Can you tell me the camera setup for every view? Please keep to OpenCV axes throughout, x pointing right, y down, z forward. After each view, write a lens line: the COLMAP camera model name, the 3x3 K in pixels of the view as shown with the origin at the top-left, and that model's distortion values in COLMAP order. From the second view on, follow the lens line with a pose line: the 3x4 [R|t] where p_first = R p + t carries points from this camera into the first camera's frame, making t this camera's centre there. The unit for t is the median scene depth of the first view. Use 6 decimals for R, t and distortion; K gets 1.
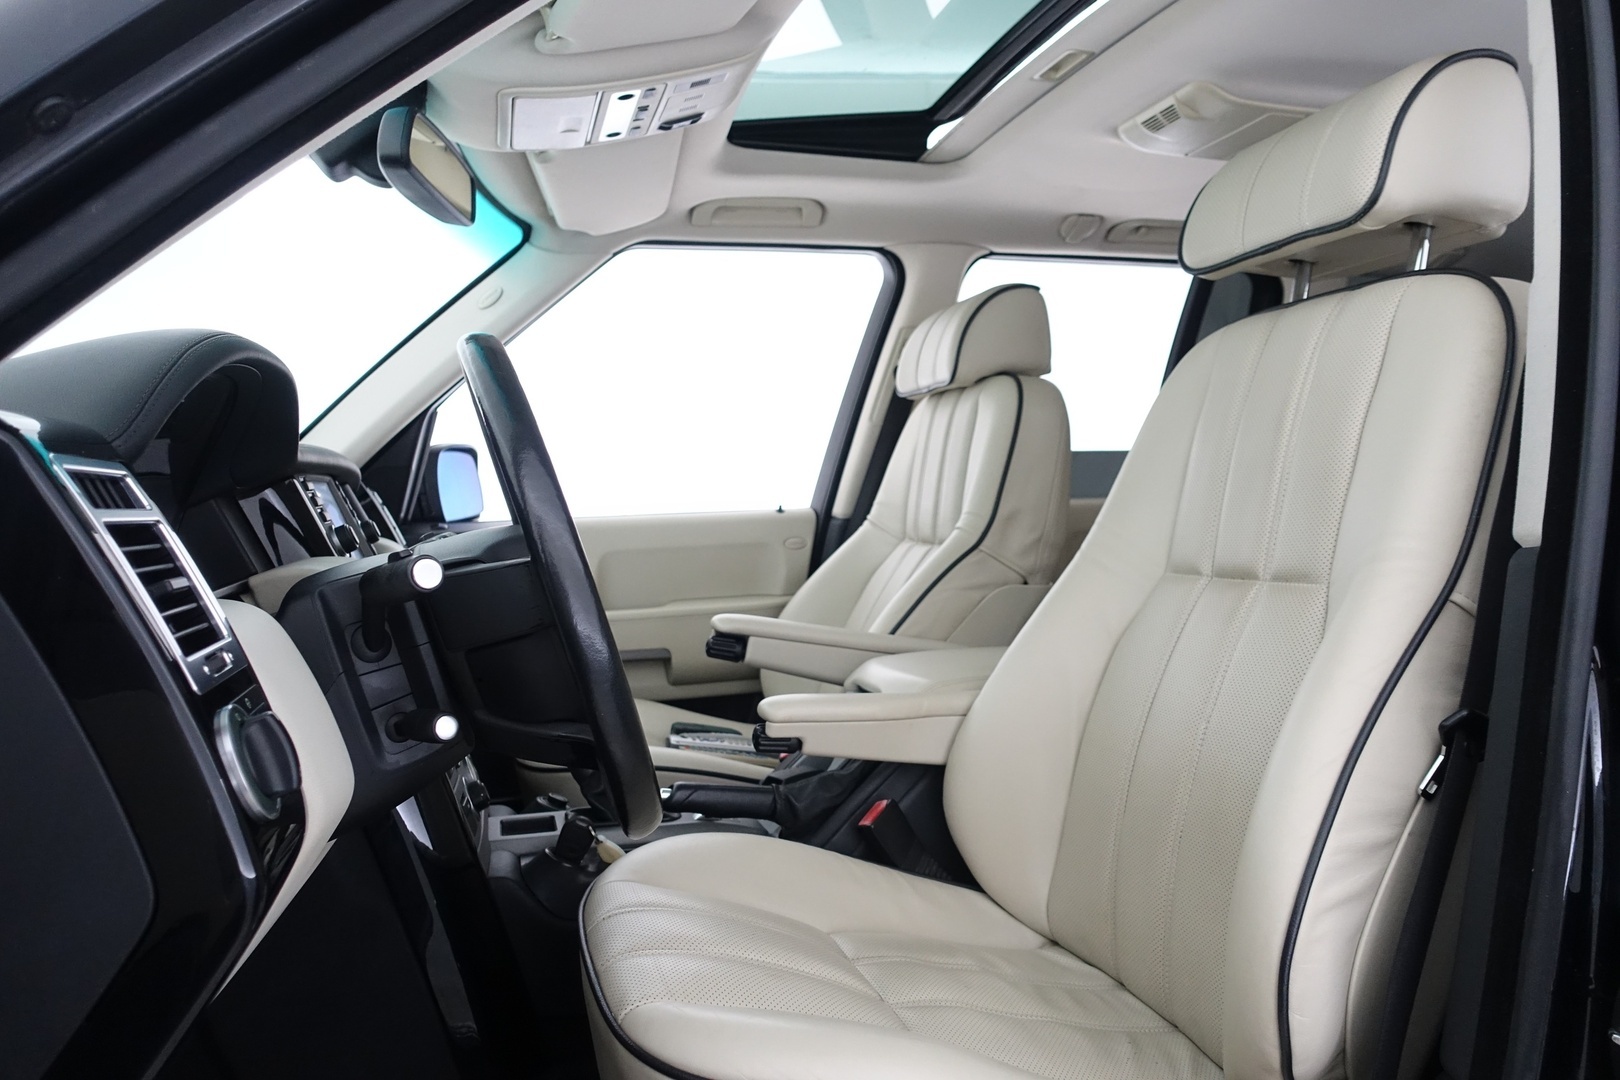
lens RADIAL K [[1125.3, 0, 806.1], [0, 1125.3, 514.6], [0, 0, 1]] dist [0.002360, -0.000075]
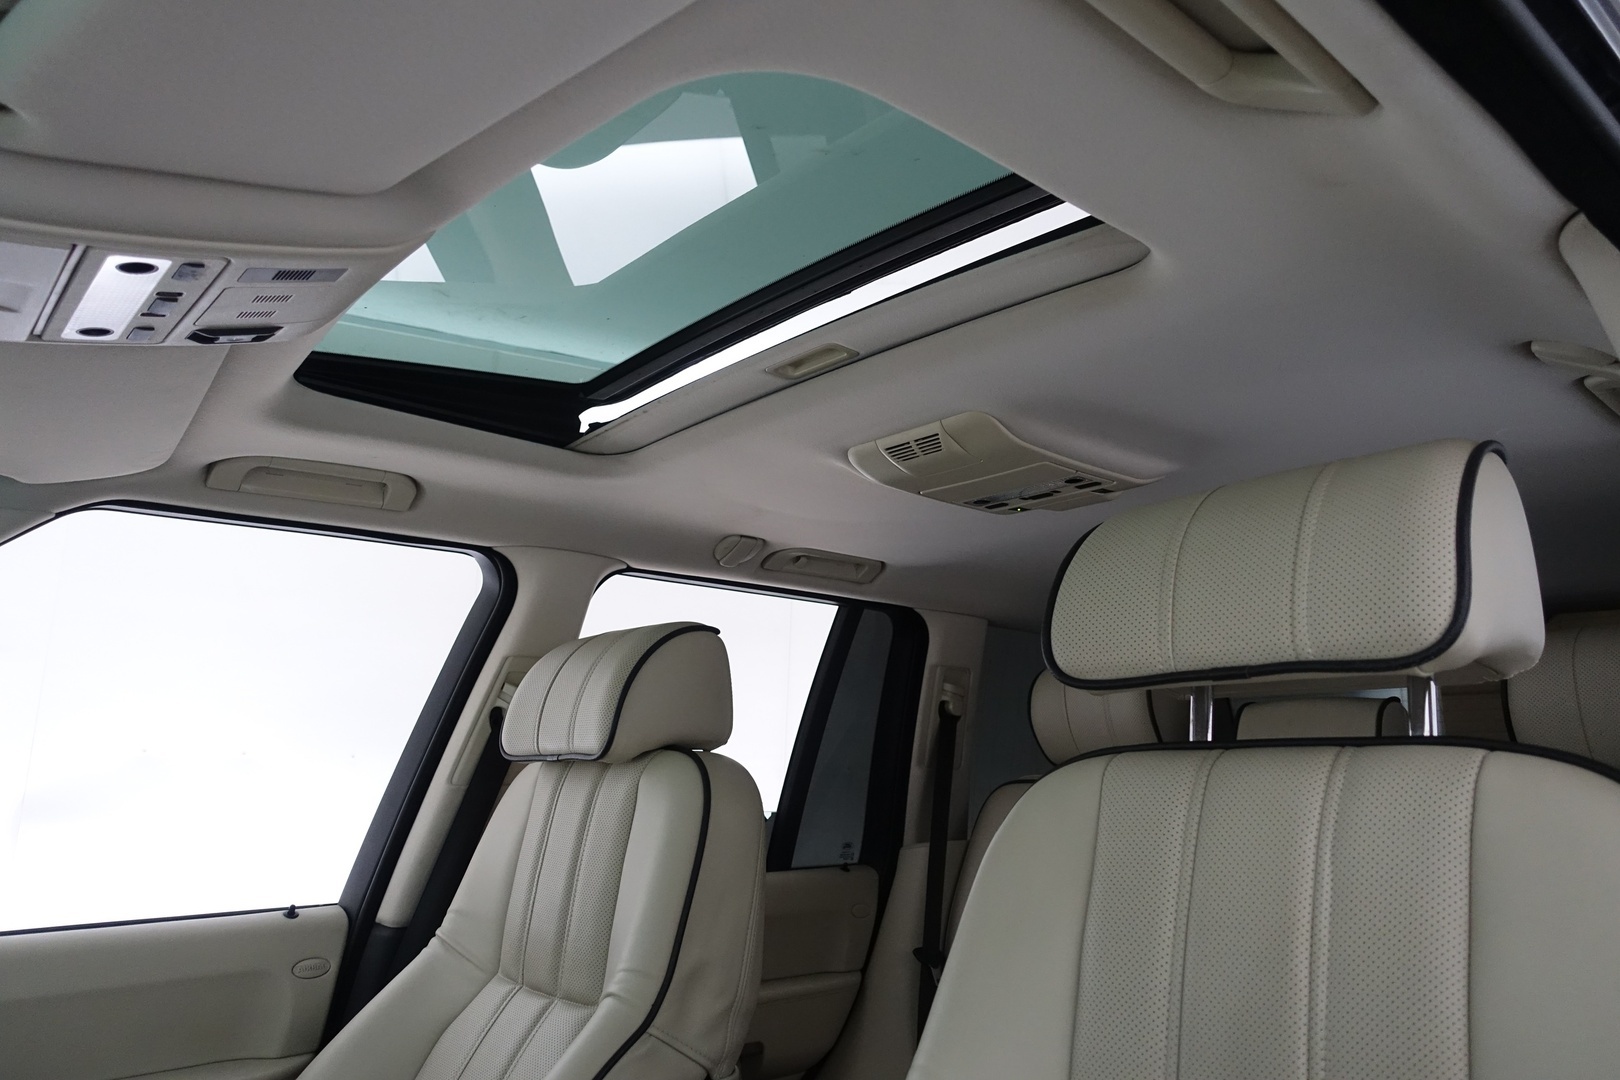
lens RADIAL K [[1107.2, 0, 810.0], [0, 1107.2, 540.0], [0, 0, 1]] dist [0.023008, -0.000017]
pose [[0.902153, 0.111981, 0.416629, -0.055316], [-0.017964, 0.974638, -0.223064, -0.093780], [-0.431041, 0.193754, 0.881285, 0.296350]]
